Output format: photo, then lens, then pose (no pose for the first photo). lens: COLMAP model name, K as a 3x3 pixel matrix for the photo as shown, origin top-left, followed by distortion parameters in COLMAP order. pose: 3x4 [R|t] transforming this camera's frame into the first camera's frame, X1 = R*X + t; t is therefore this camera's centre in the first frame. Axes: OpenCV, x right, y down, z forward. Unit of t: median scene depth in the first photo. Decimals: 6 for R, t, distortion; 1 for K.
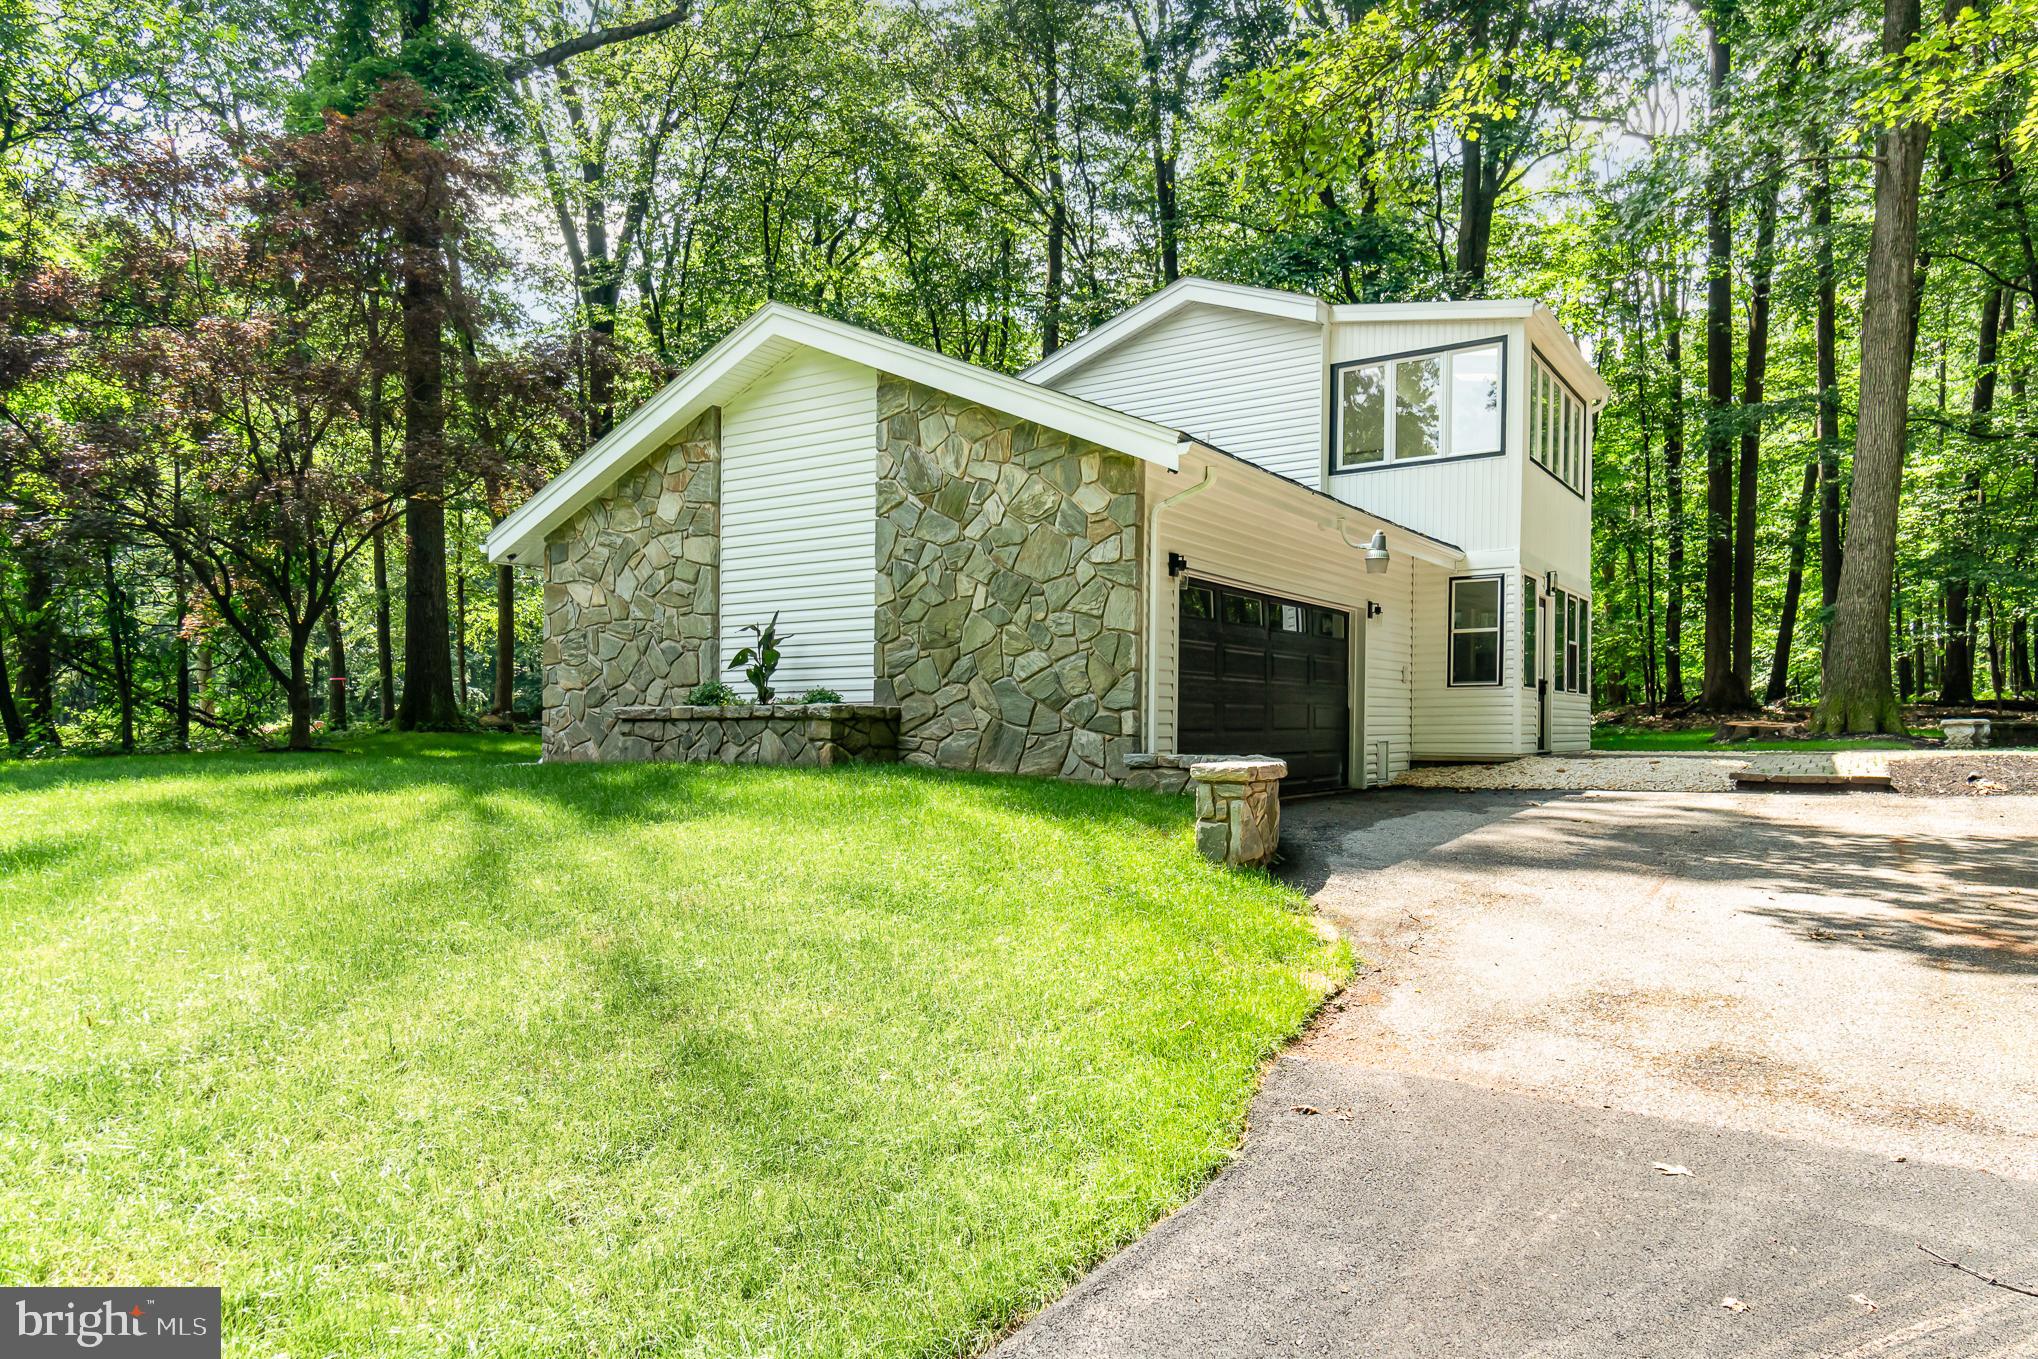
lens RADIAL K [[1332.7, 0, 1024.2], [0, 1332.7, 694.9], [0, 0, 1]] dist [-0.008002, 0.000093]
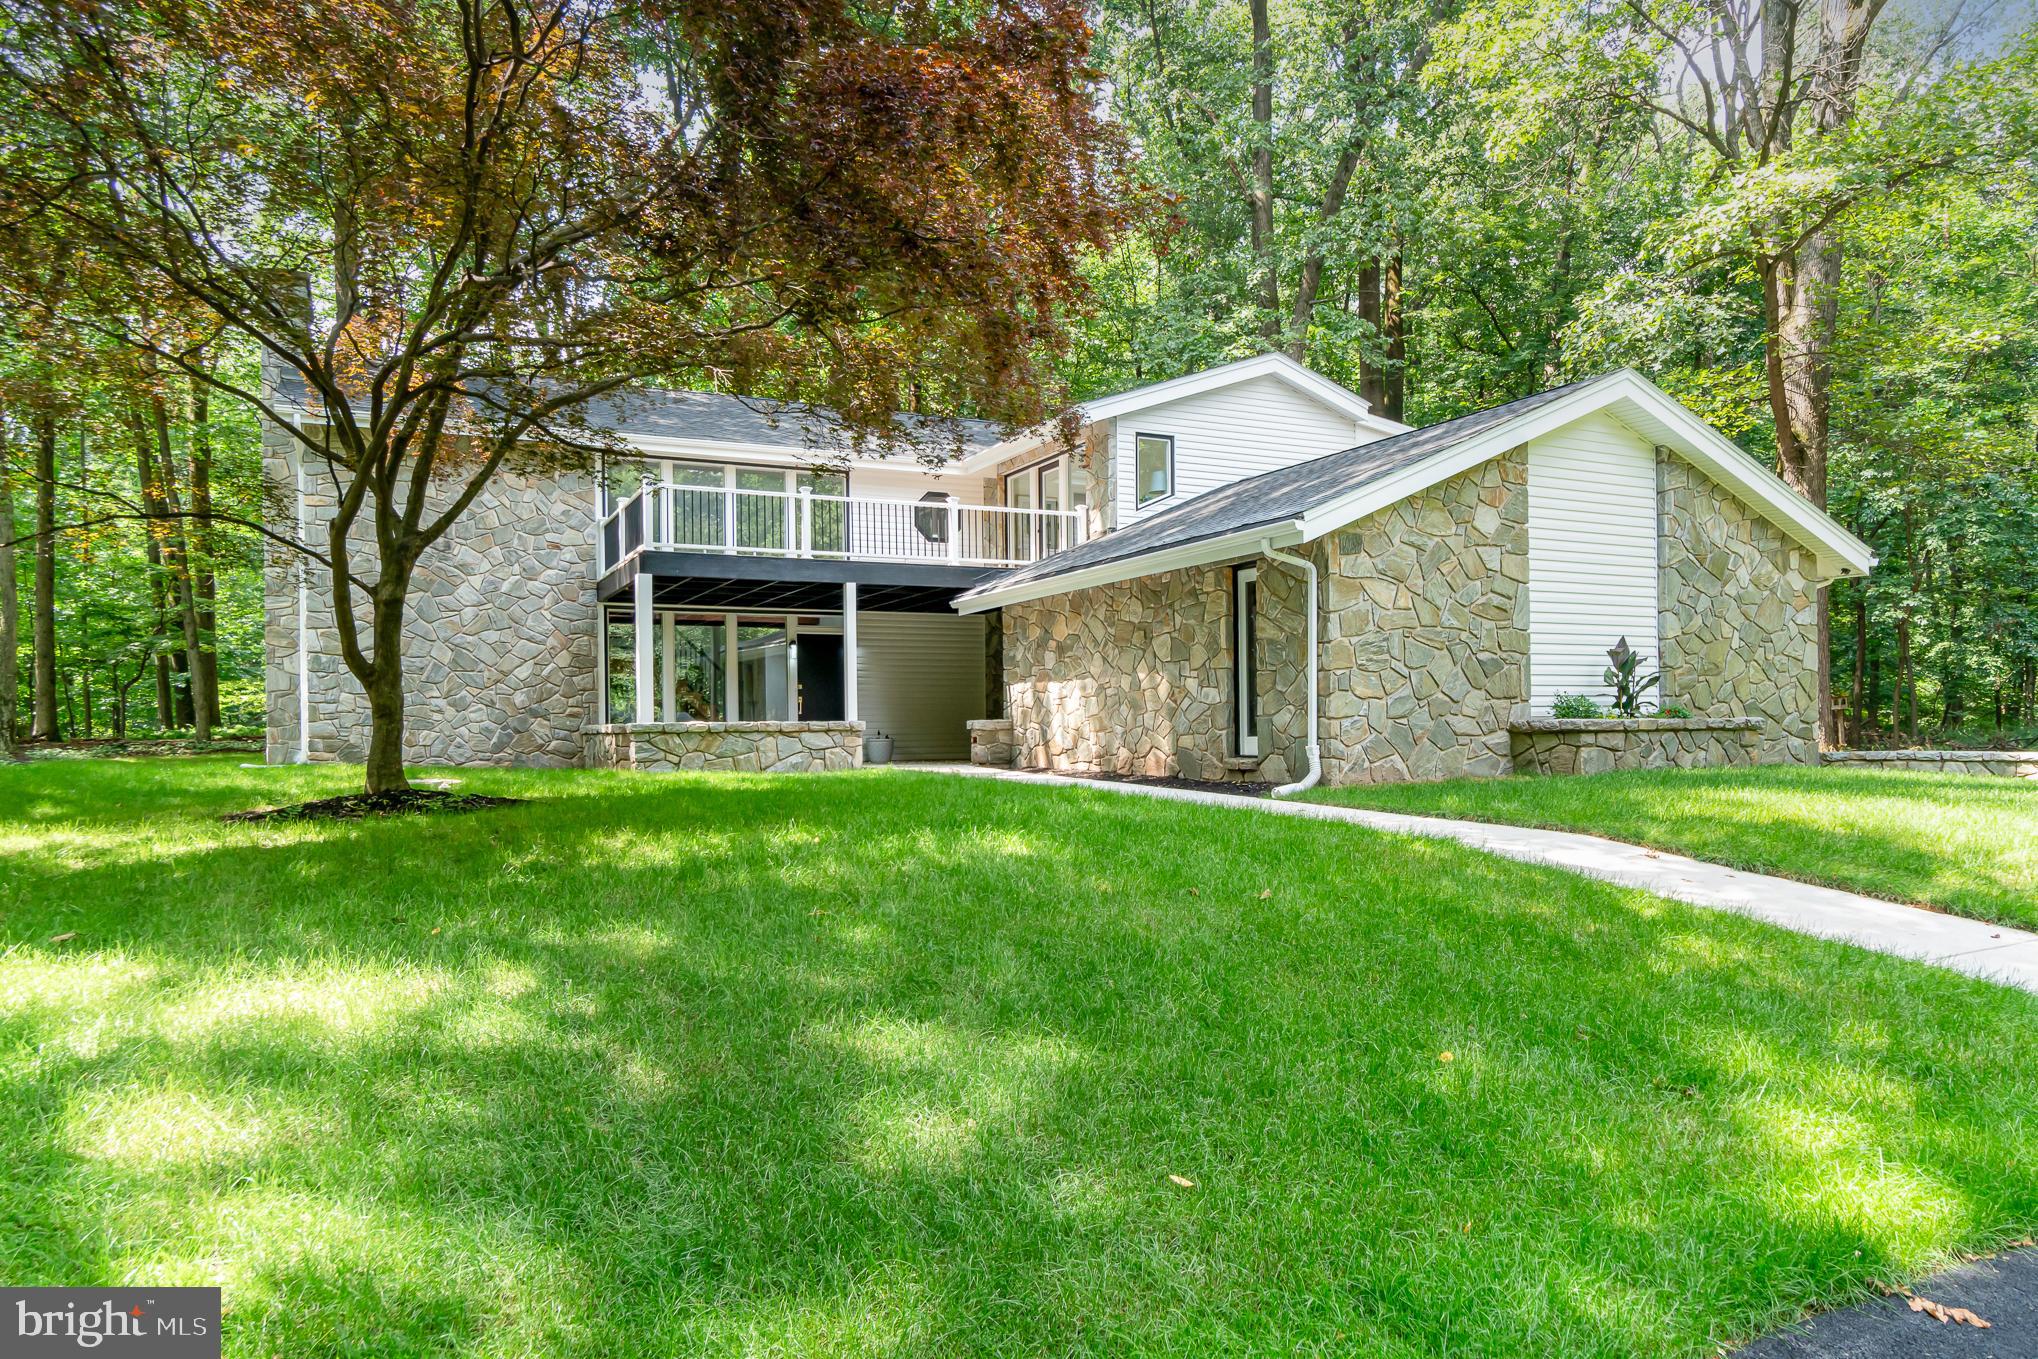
lens RADIAL K [[1332.7, 0, 1042.4], [0, 1332.7, 722.9], [0, 0, 1]] dist [-0.008002, 0.000093]
pose [[0.489953, 0.001009, 0.871748, -1.484162], [-0.014515, 0.999870, 0.007001, 0.011567], [-0.871628, -0.016084, 0.489904, 0.903933]]
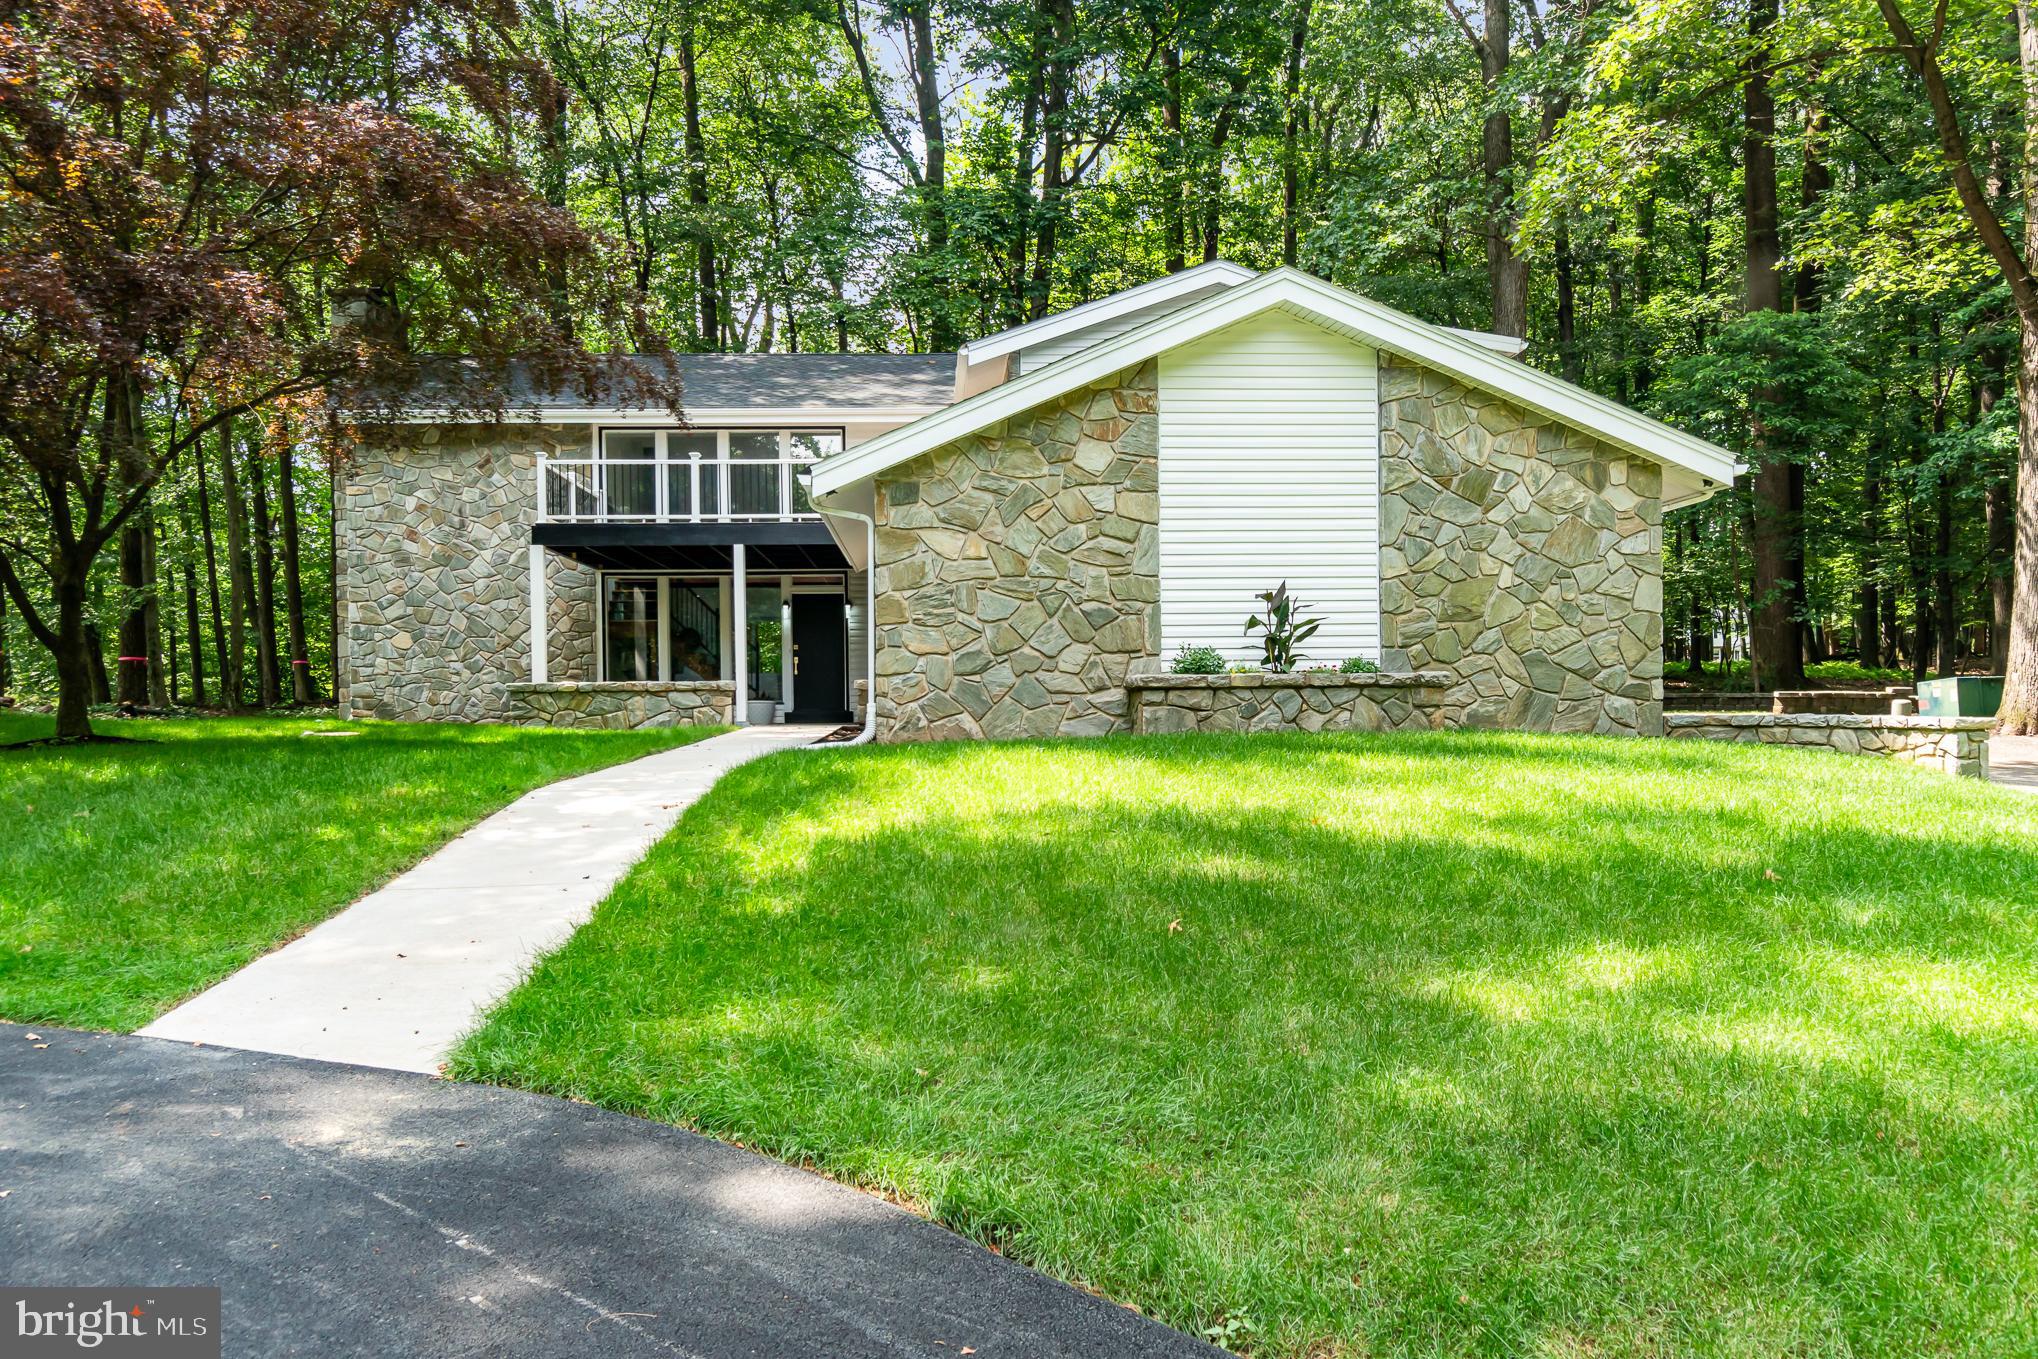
lens RADIAL K [[1584.2, 0, 1014.4], [0, 1584.2, 687.8], [0, 0, 1]] dist [-0.032063, -0.001207]
pose [[0.807879, -0.000968, 0.589347, -1.078463], [-0.008139, 0.999885, 0.012800, 0.005127], [-0.589292, -0.015137, 0.807778, 0.172806]]
